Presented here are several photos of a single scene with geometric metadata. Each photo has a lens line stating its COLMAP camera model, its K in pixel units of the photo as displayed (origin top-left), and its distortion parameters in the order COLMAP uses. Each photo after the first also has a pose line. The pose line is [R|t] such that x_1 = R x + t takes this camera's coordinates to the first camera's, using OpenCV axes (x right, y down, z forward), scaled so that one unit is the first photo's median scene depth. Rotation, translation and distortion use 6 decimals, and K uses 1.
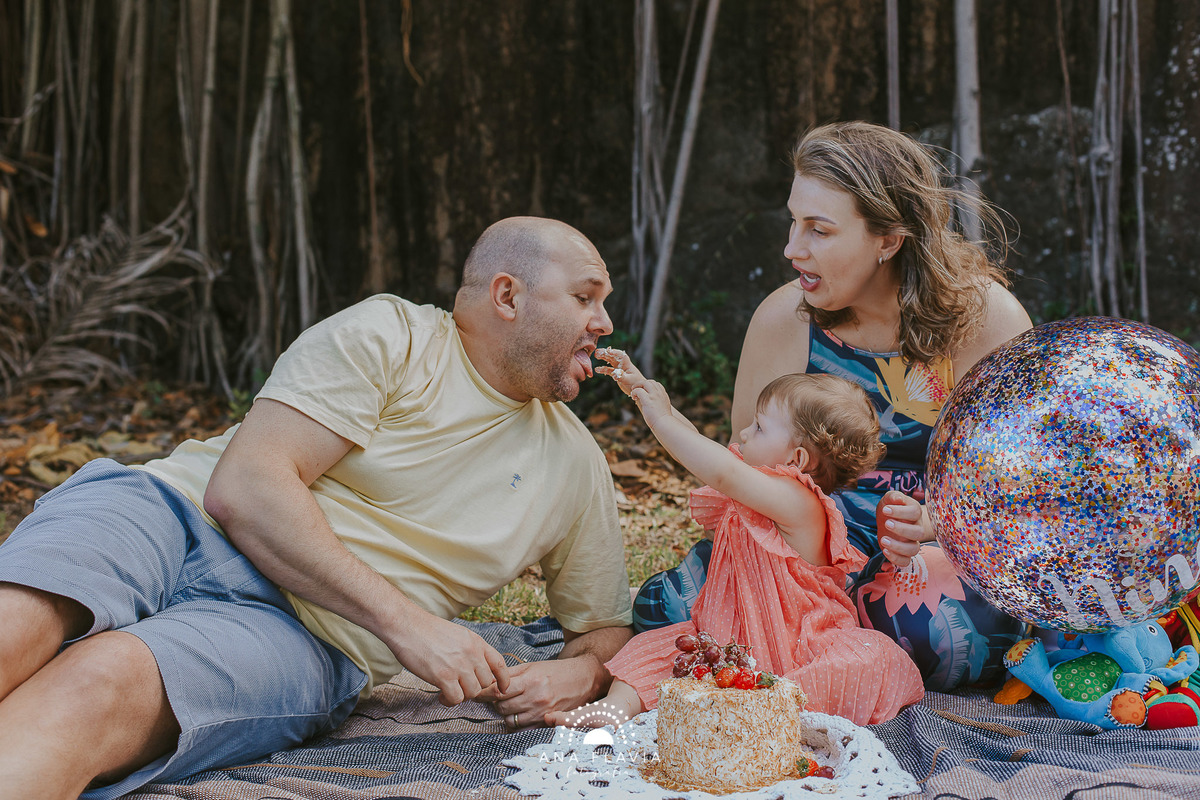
lens RADIAL K [[1740.0, 0, 588.8], [0, 1740.0, 401.3], [0, 0, 1]] dist [-0.004116, 0.000000]
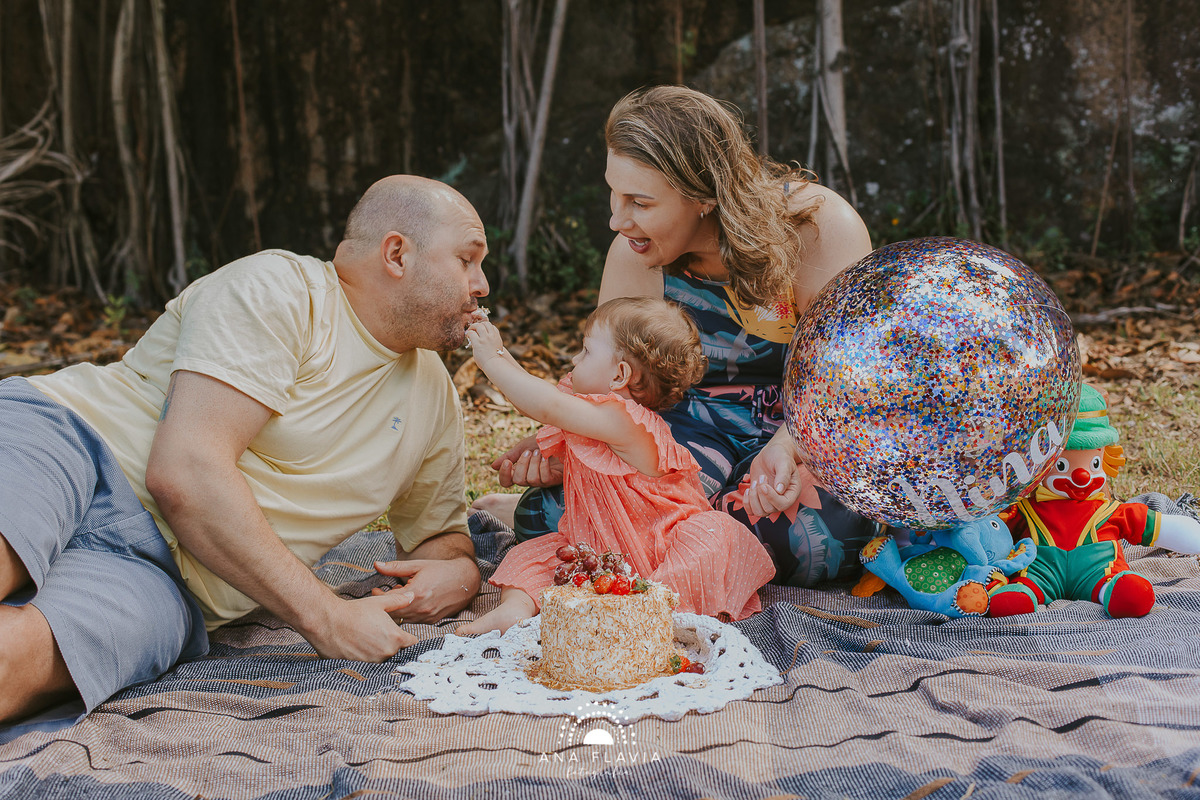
lens RADIAL K [[1740.0, 0, 585.5], [0, 1740.0, 398.2], [0, 0, 1]] dist [-0.004116, 0.000000]
pose [[0.997294, -0.025474, 0.068969, -0.000898], [0.020926, 0.997609, 0.065872, -0.006692], [-0.070482, -0.064250, 0.995442, -0.015744]]
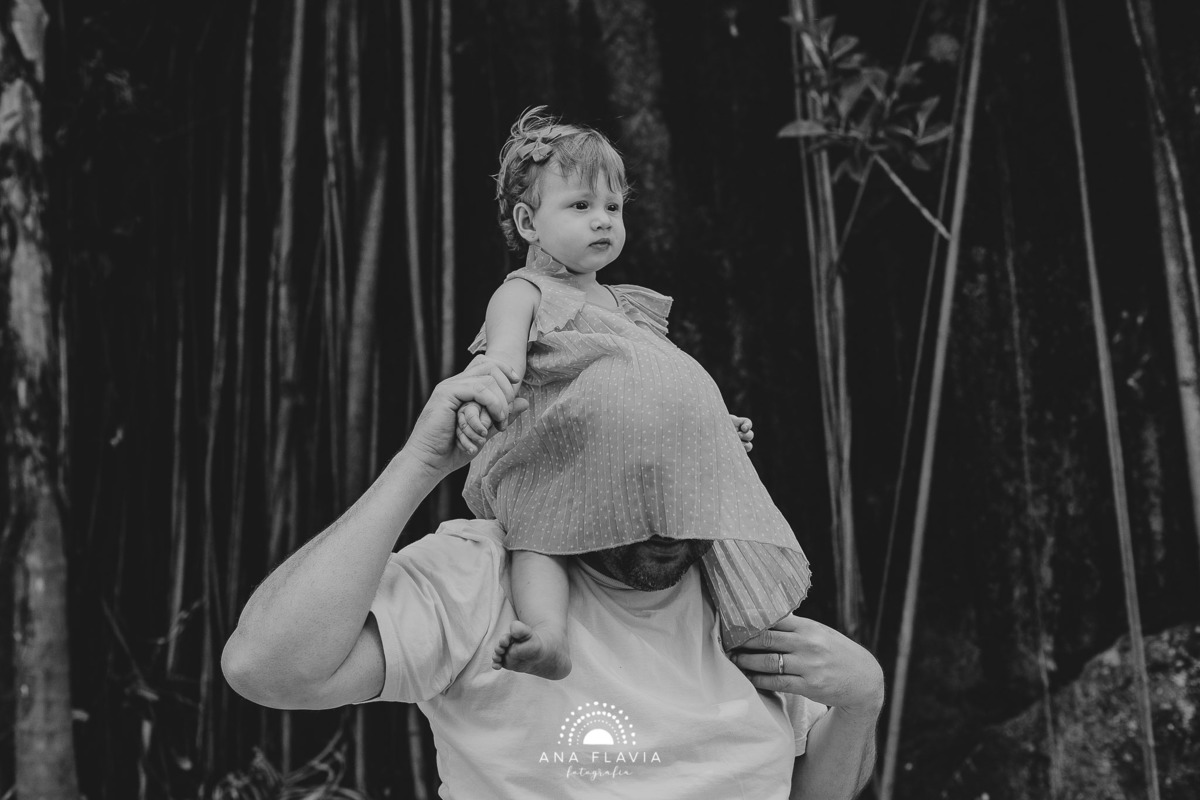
lens RADIAL K [[1740.0, 0, 586.8], [0, 1740.0, 400.4], [0, 0, 1]] dist [-0.004116, 0.000000]
pose [[0.996678, -0.048615, -0.065348, -0.037735], [0.035454, 0.981283, -0.189278, -0.116788], [0.073326, 0.186333, 0.979747, 0.086821]]
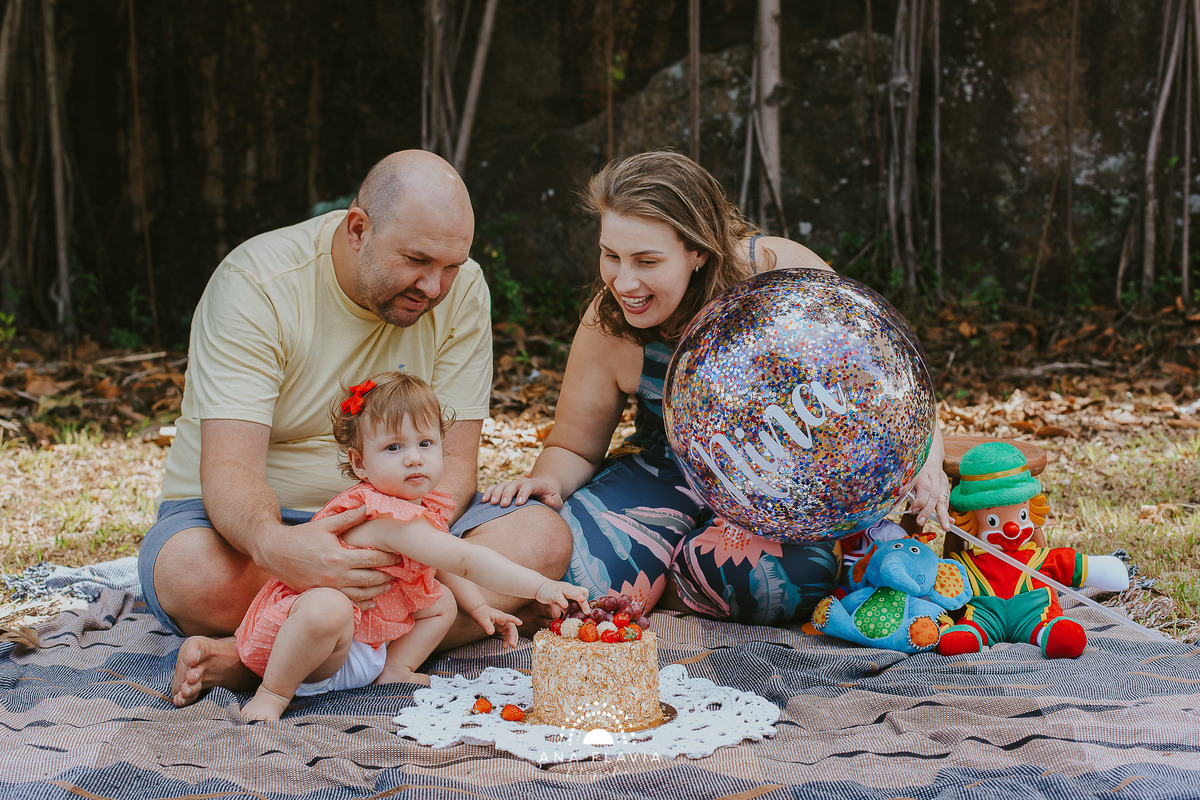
lens RADIAL K [[1940.0, 0, 617.7], [0, 1940.0, 421.3], [0, 0, 1]] dist [0.020161, 0.000000]
pose [[0.988798, 0.006123, 0.149137, -0.025944], [-0.014997, 0.998178, 0.058449, -0.012352], [-0.148508, -0.060031, 0.987088, -0.072932]]
